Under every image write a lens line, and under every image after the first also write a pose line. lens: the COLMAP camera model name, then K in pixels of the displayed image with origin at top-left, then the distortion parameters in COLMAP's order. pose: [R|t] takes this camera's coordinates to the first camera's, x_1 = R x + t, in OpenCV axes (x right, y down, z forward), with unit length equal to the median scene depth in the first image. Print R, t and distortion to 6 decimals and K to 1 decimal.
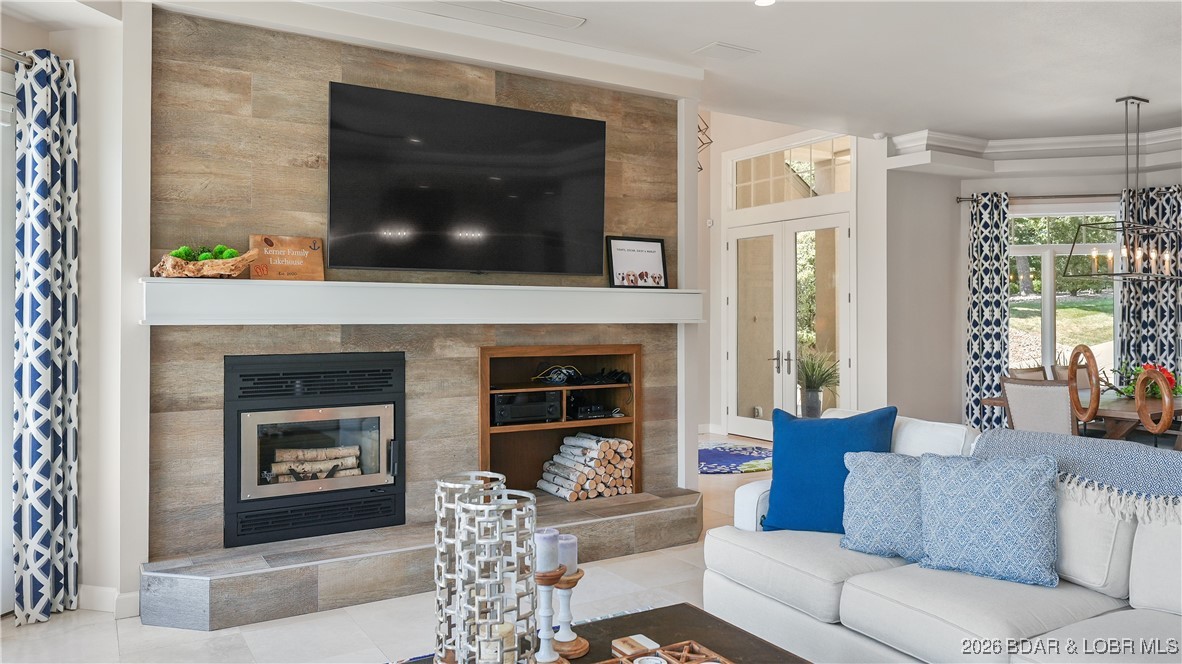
lens RADIAL K [[818.9, 0, 583.0], [0, 818.9, 315.8], [0, 0, 1]] dist [-0.002980, 0.005443]
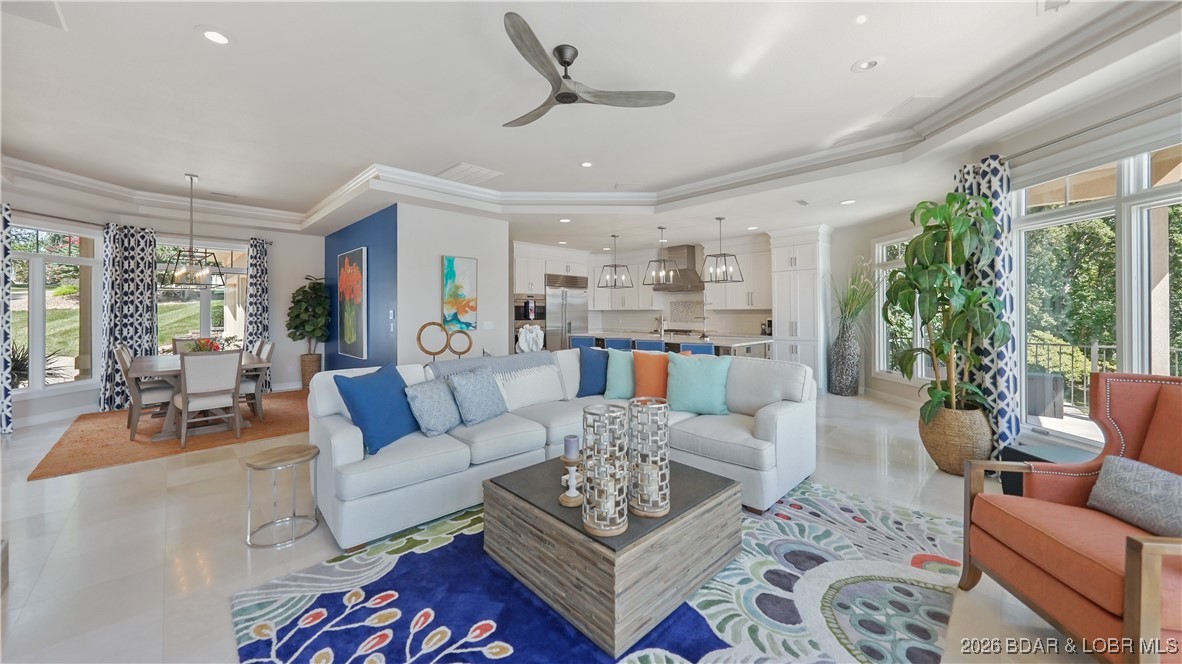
lens RADIAL K [[418.0, 0, 592.7], [0, 418.0, 312.5], [0, 0, 1]] dist [-0.005889, 0.000878]
pose [[-0.242524, -0.002408, 0.970142, -0.438090], [-0.000281, 0.999997, 0.002412, 0.003810], [-0.970145, 0.000312, -0.242524, 0.578464]]
